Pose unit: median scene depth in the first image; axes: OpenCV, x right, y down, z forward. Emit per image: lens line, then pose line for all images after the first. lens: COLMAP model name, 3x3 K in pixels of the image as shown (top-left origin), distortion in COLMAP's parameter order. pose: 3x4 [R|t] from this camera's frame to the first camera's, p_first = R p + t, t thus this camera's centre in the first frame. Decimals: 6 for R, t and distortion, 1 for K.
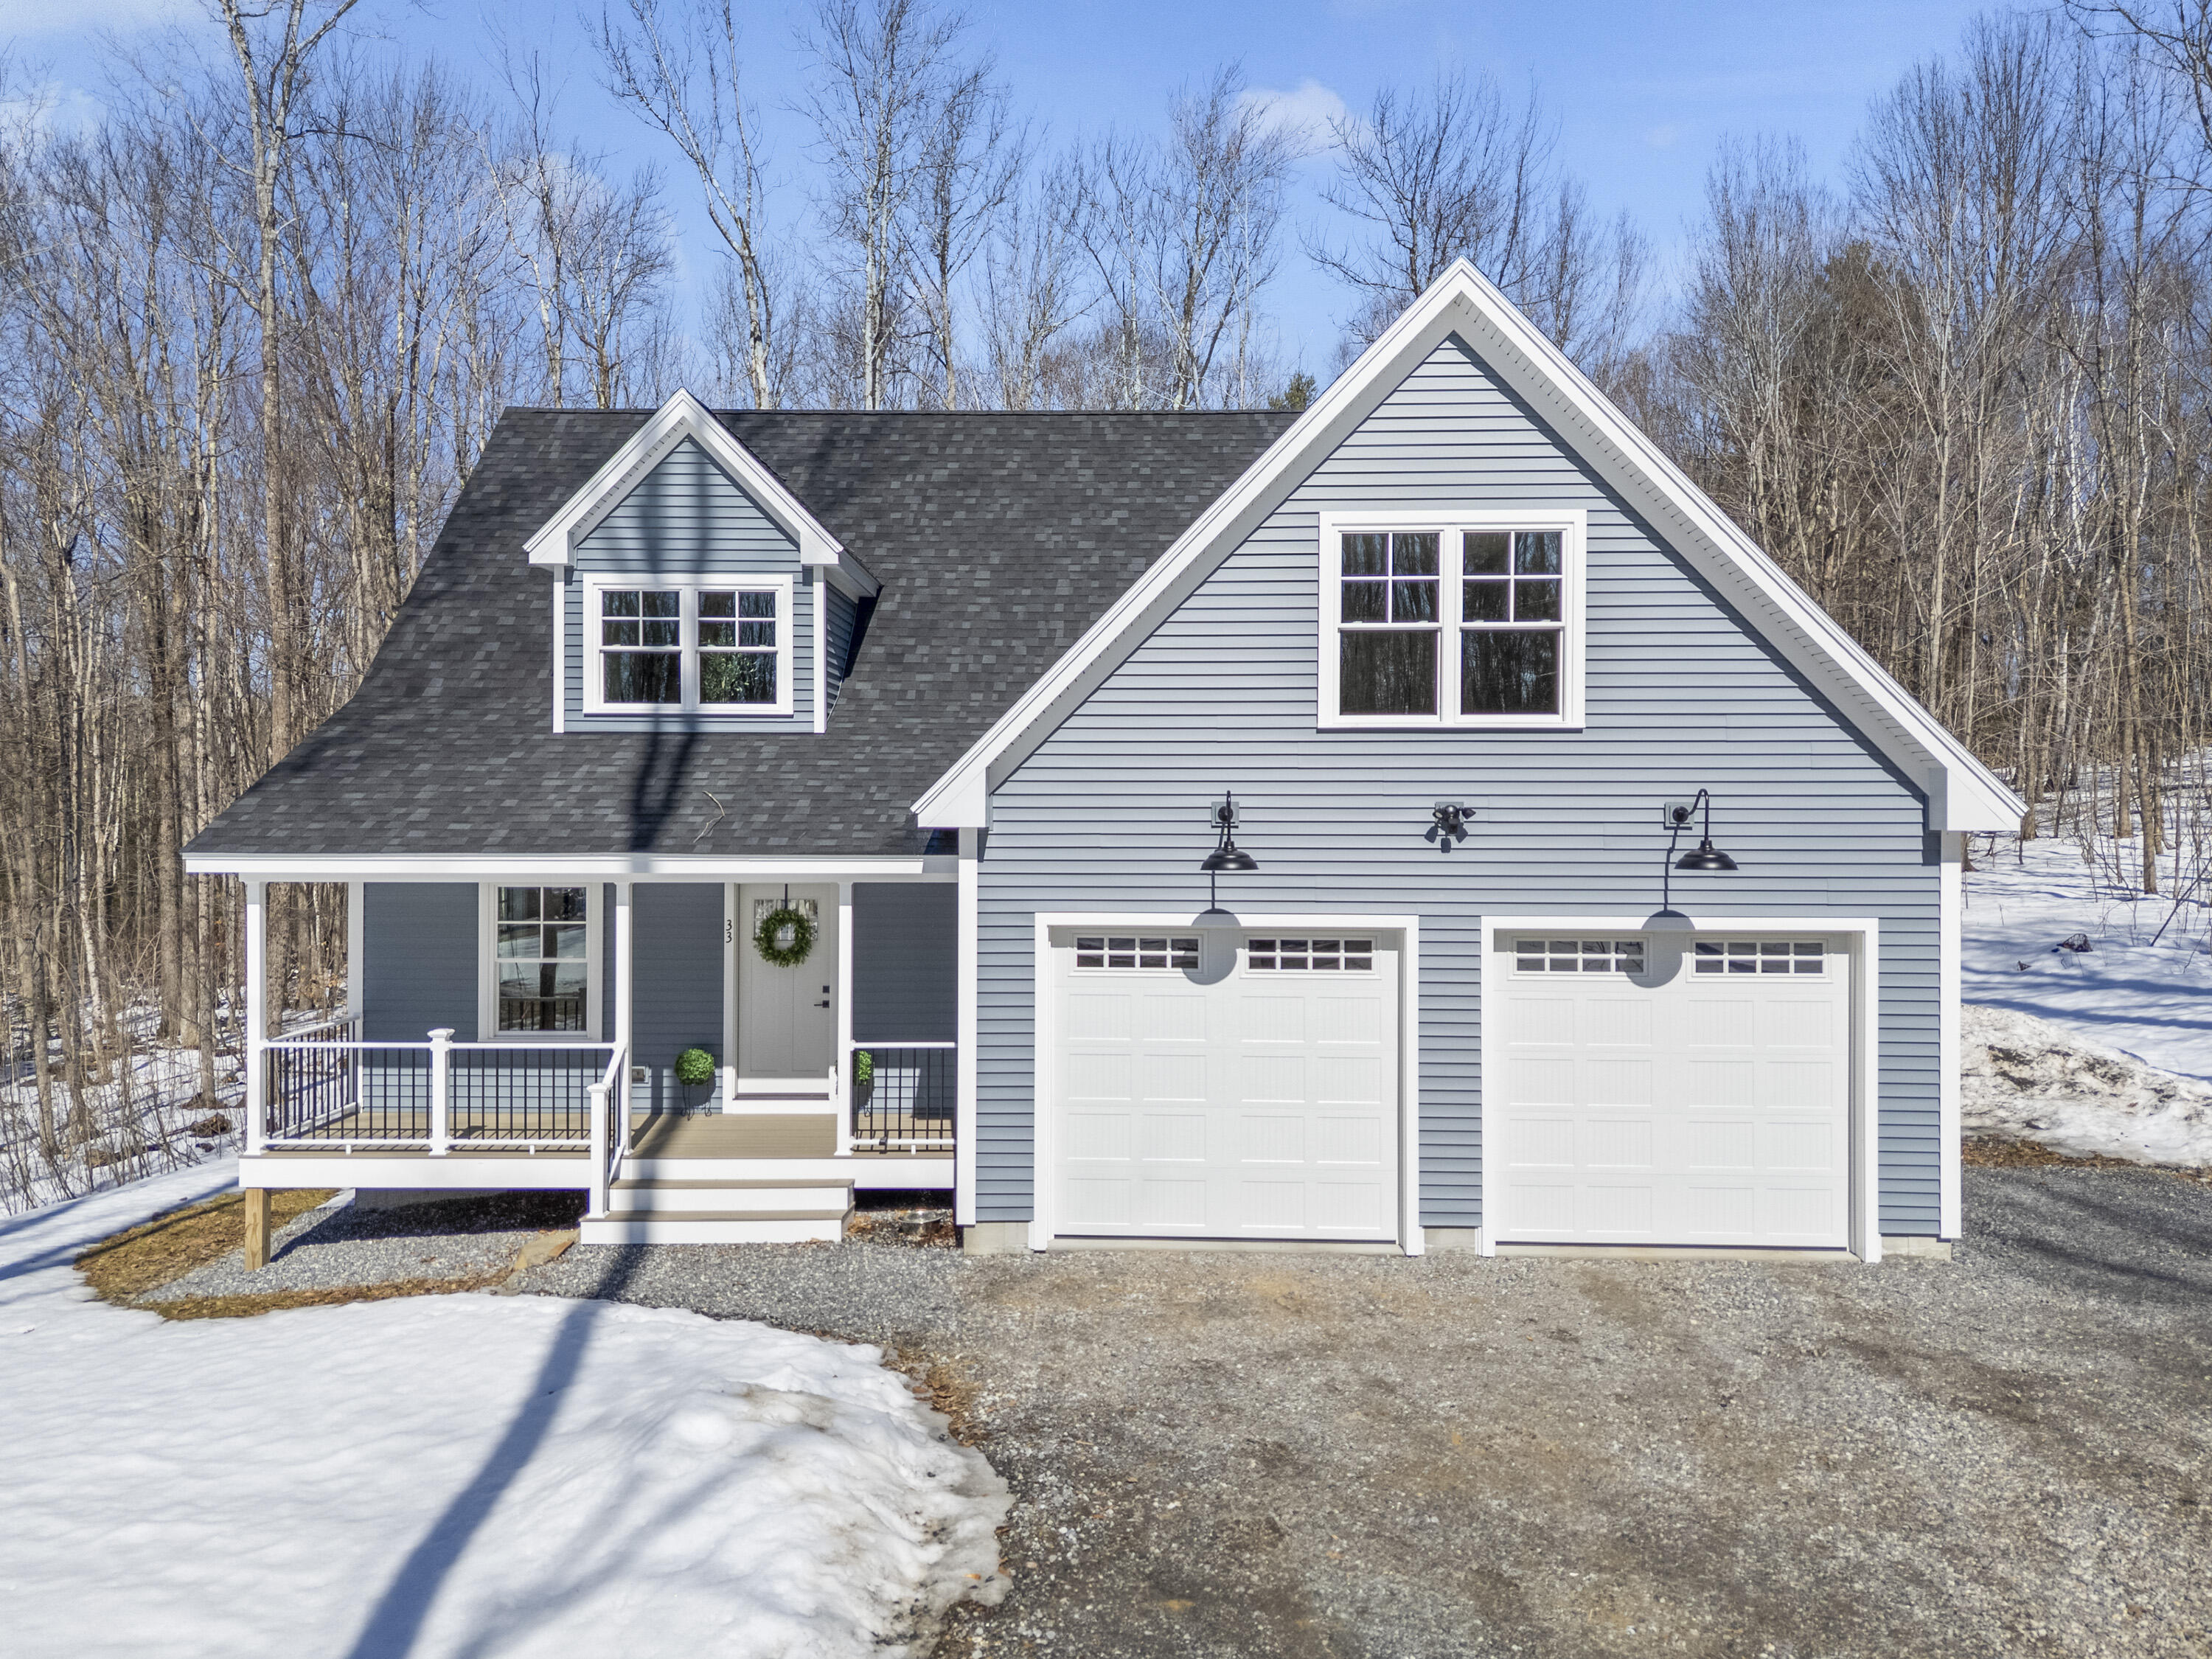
lens RADIAL K [[1658.6, 0, 1117.8], [0, 1658.6, 826.5], [0, 0, 1]] dist [0.056569, -0.044038]
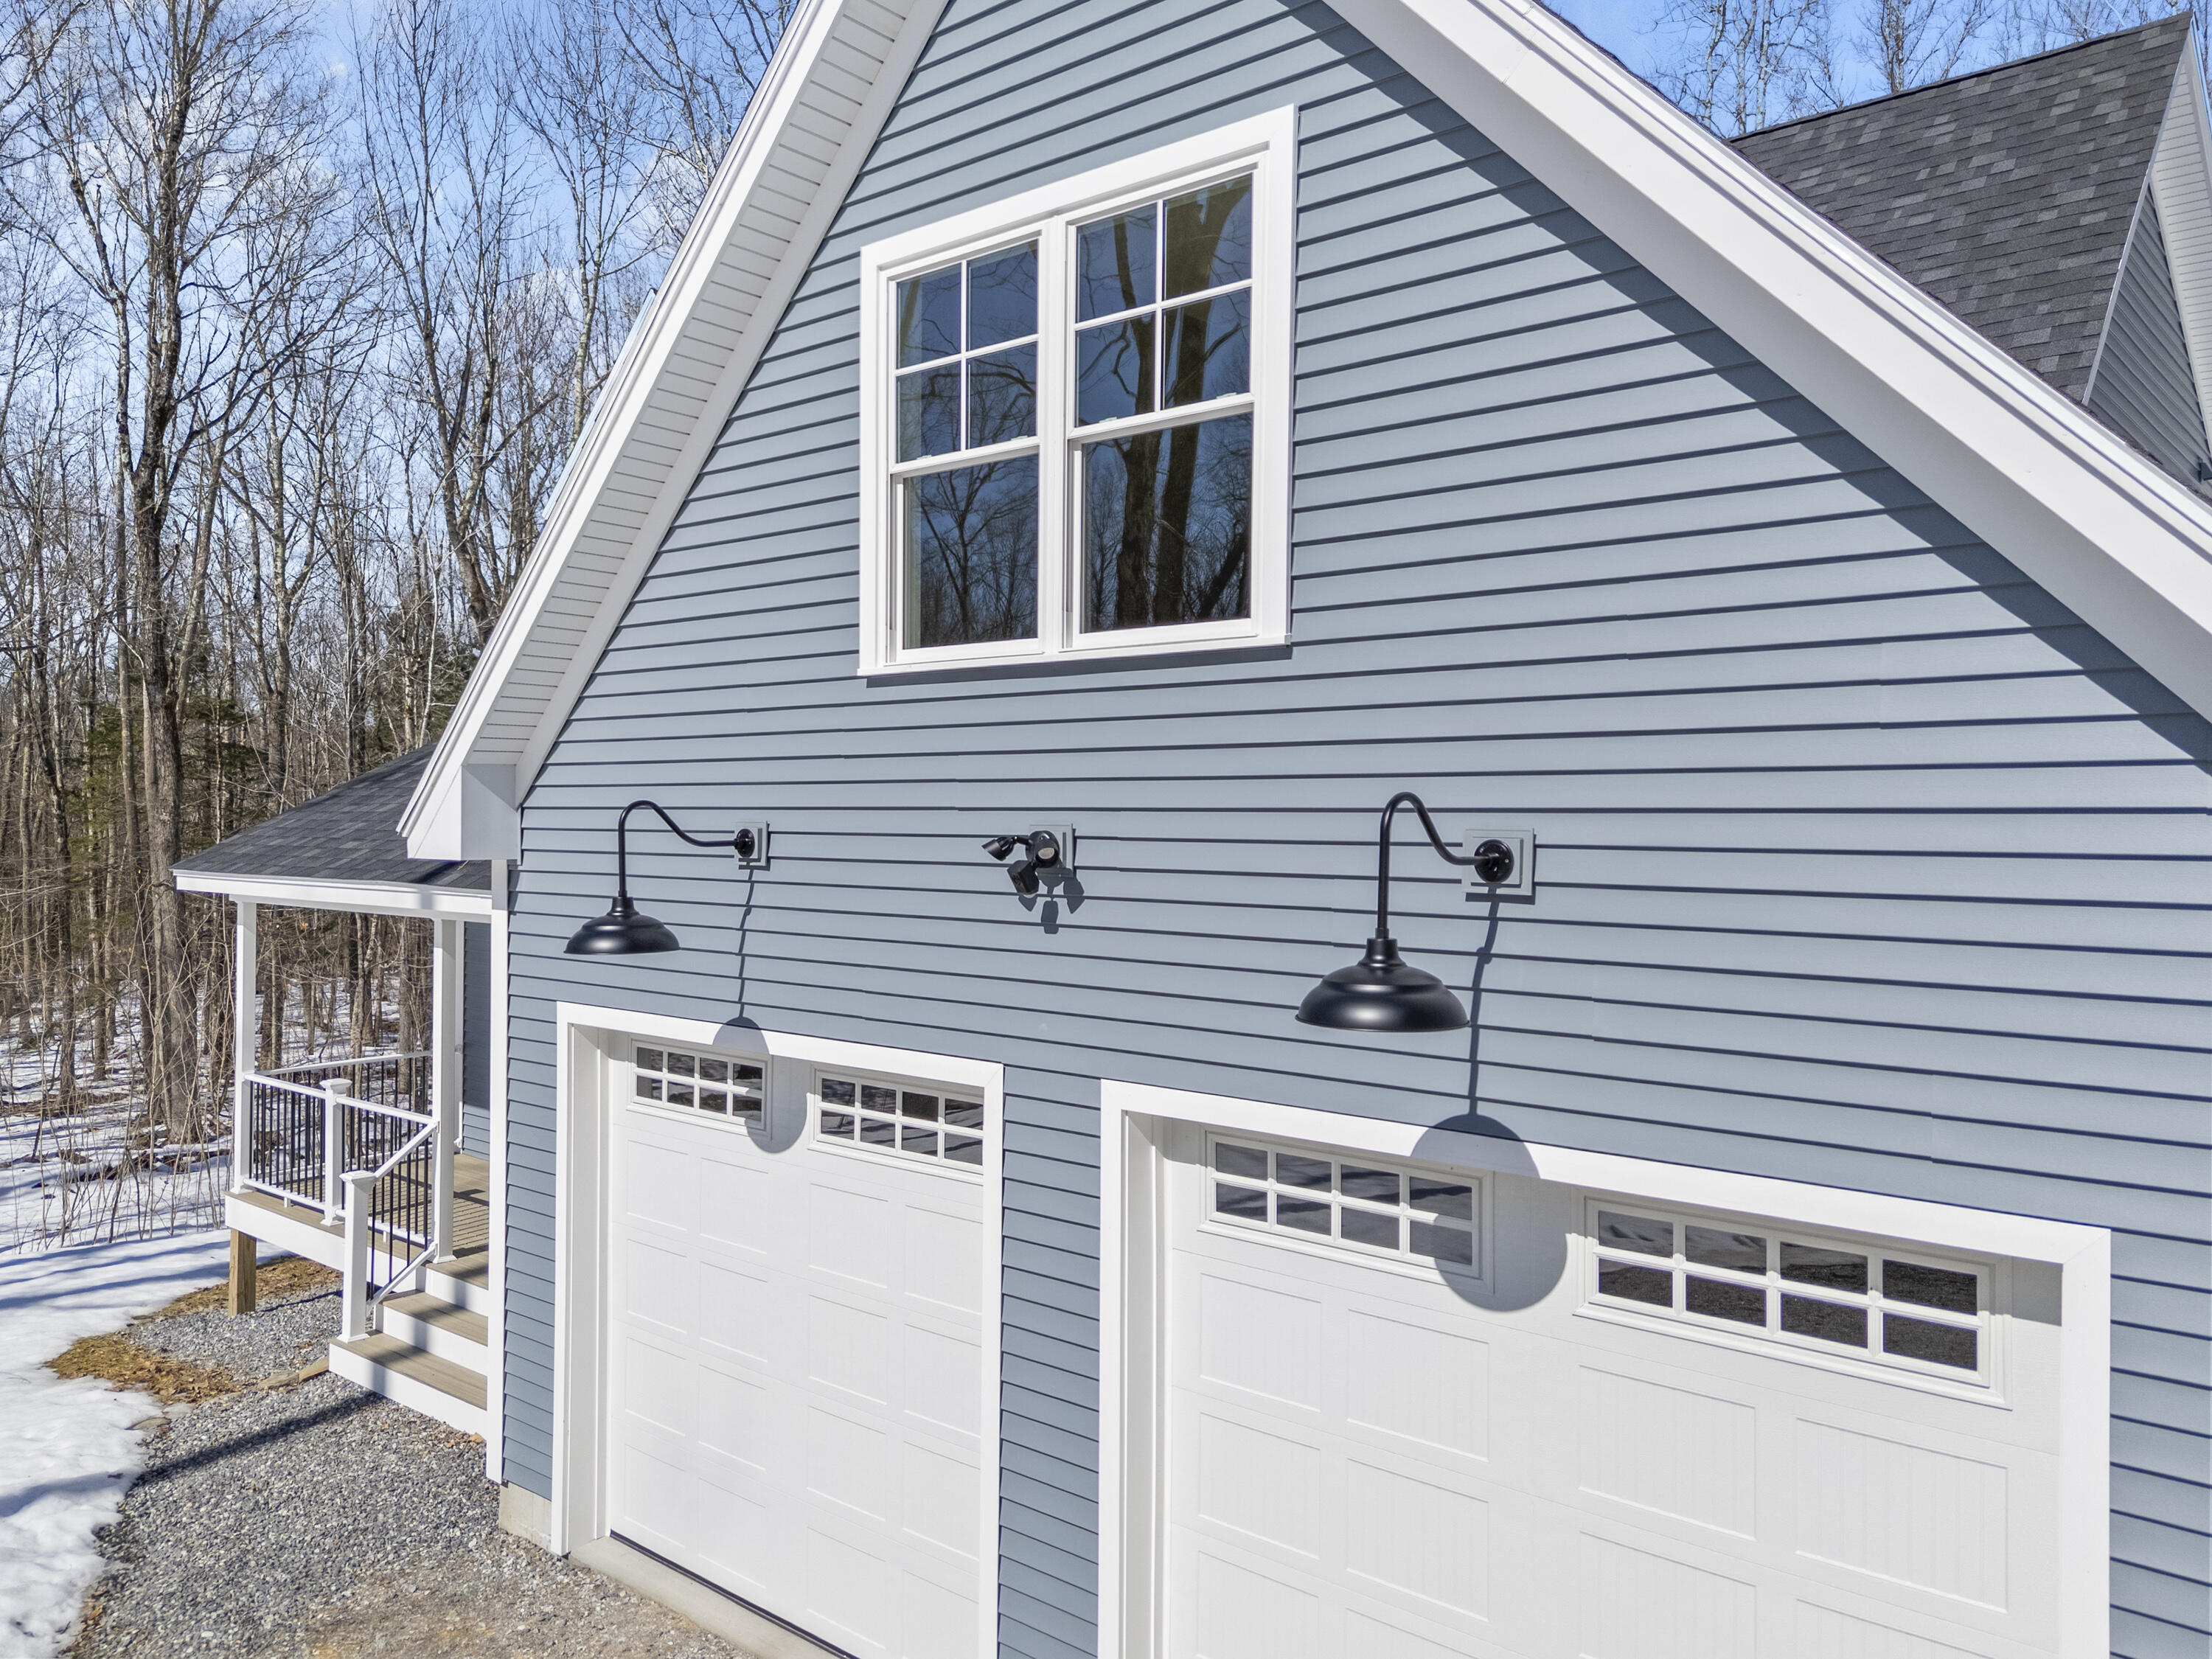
lens RADIAL K [[1658.6, 0, 1117.8], [0, 1658.6, 826.5], [0, 0, 1]] dist [0.056569, -0.044038]
pose [[0.764489, 0.006531, -0.644604, 0.500002], [-0.007072, 0.999973, 0.001745, -0.014636], [0.644598, 0.003224, 0.764515, 0.649703]]
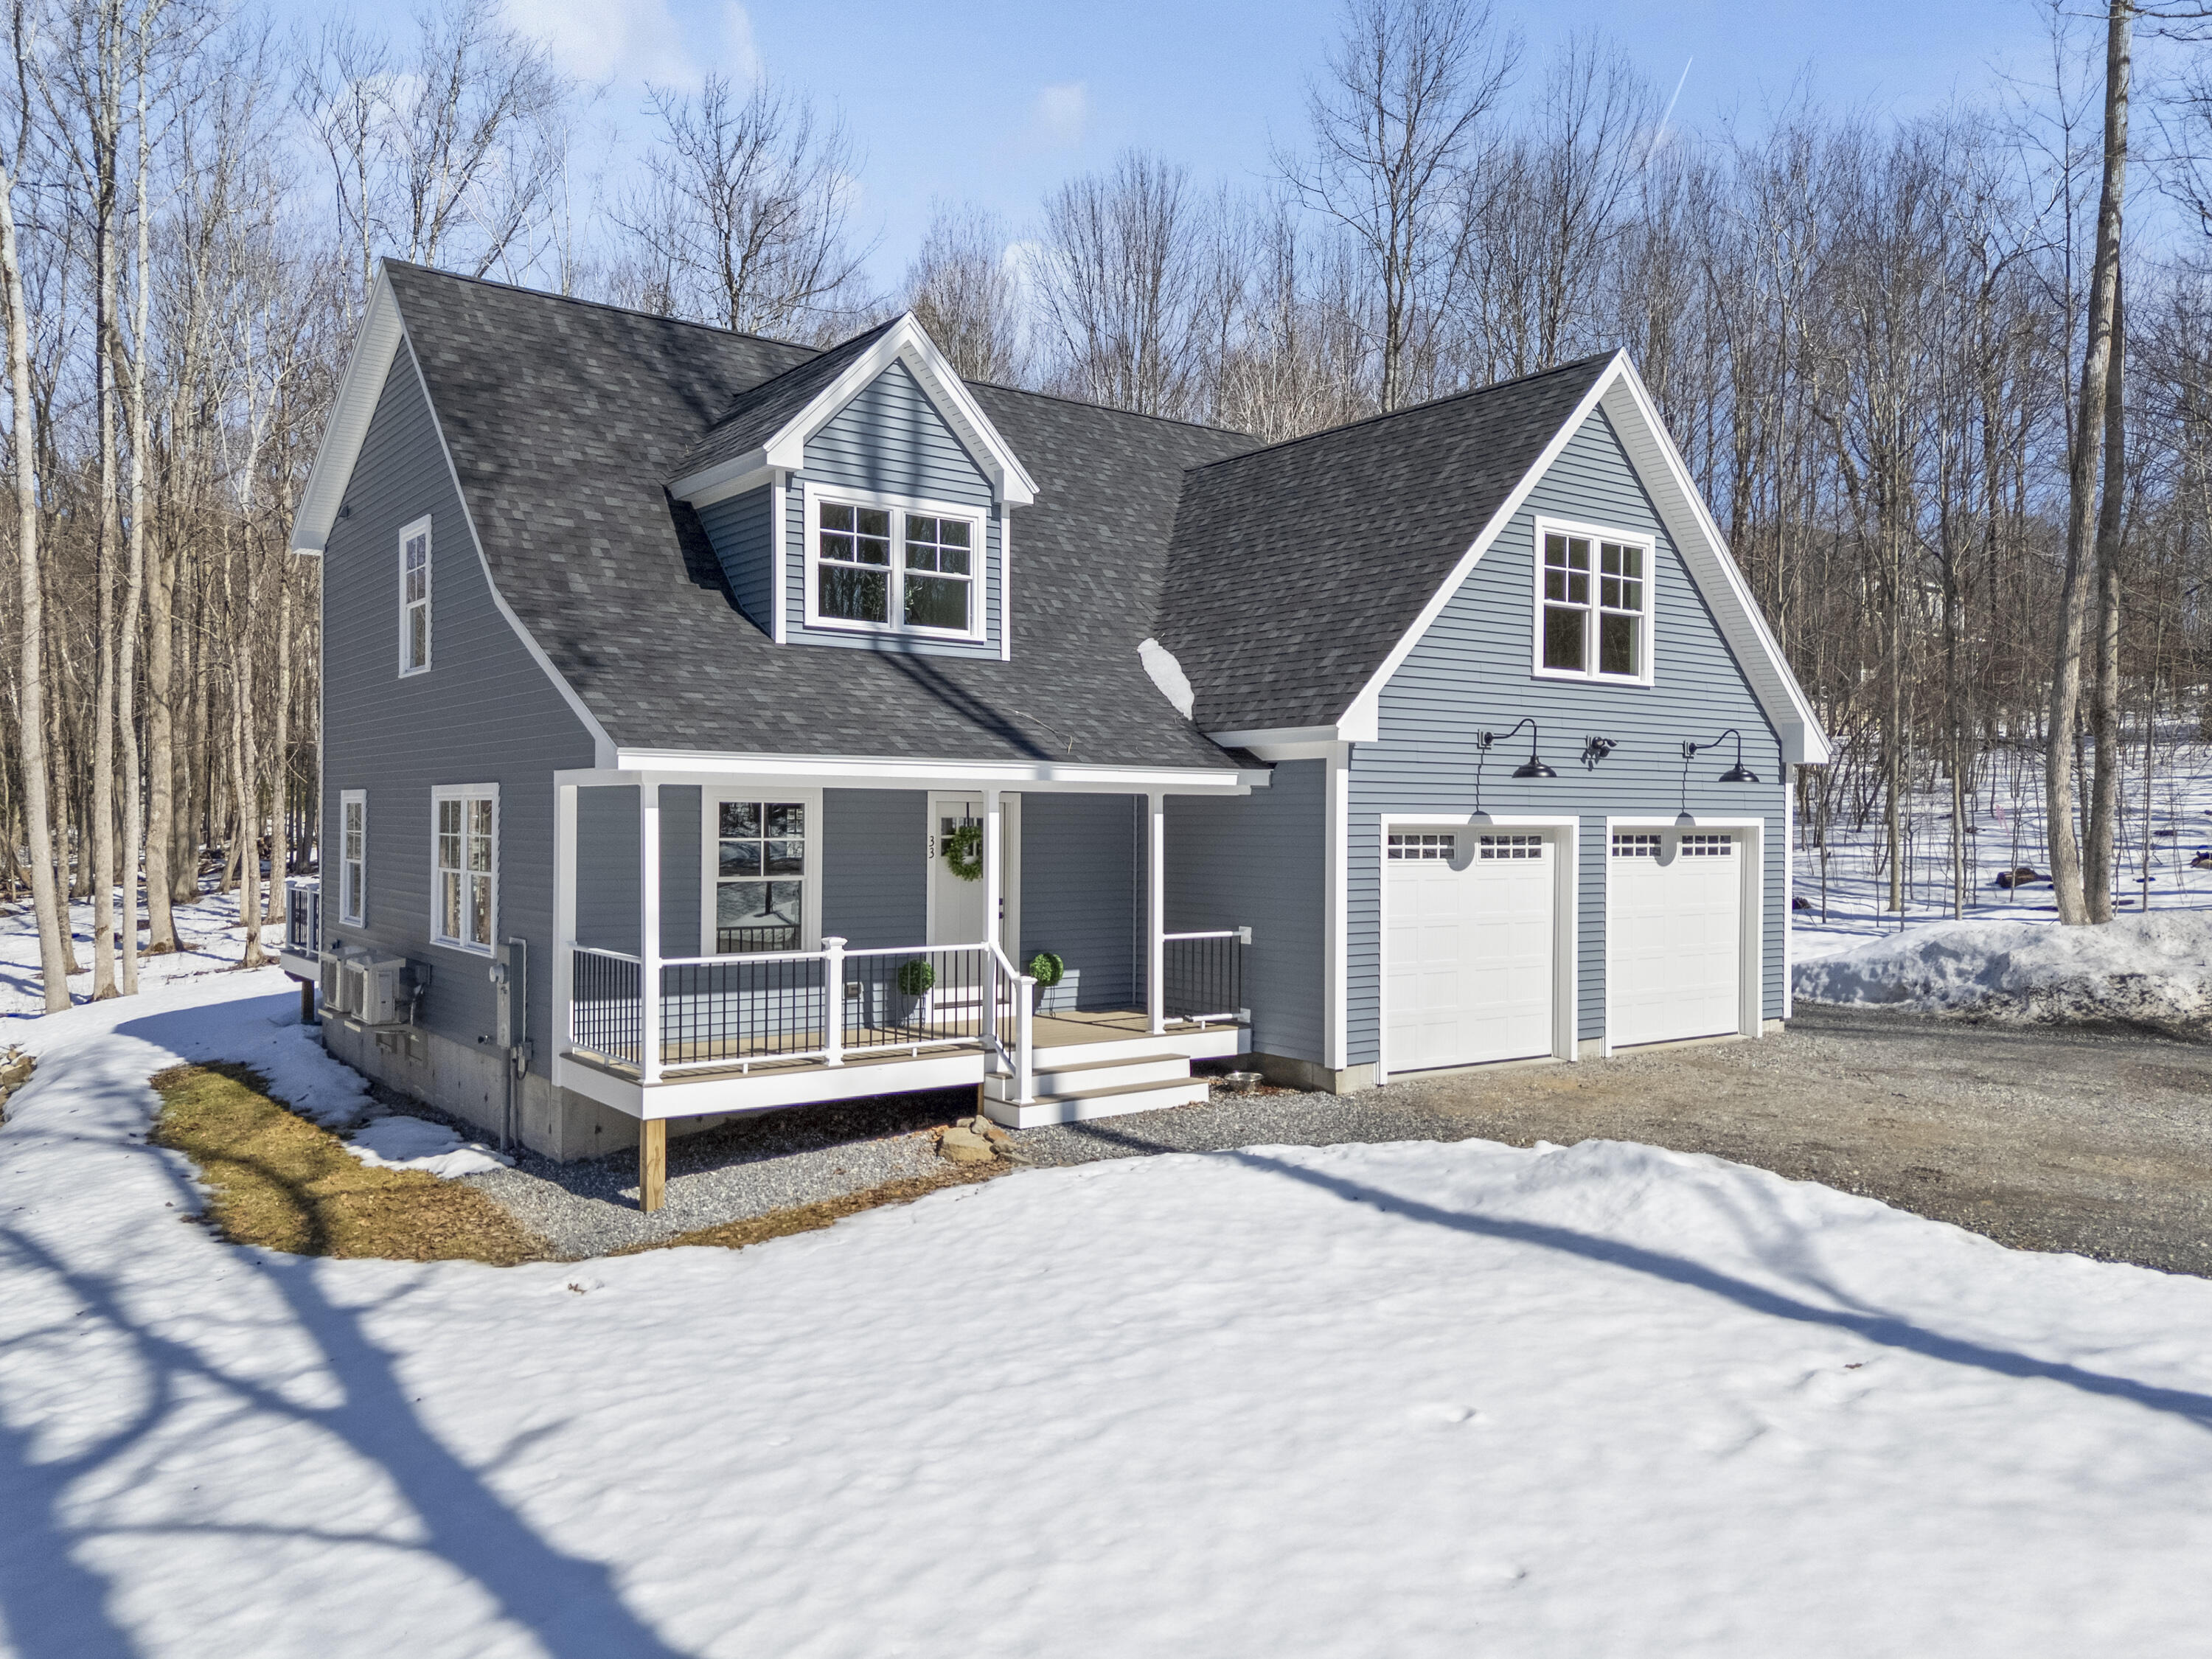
lens RADIAL K [[1658.6, 0, 1117.8], [0, 1658.6, 826.5], [0, 0, 1]] dist [0.056569, -0.044038]
pose [[0.784204, 0.000240, 0.620503, -0.964597], [-0.001469, 0.999998, 0.001470, 0.059897], [-0.620501, -0.002064, 0.784203, 0.147907]]
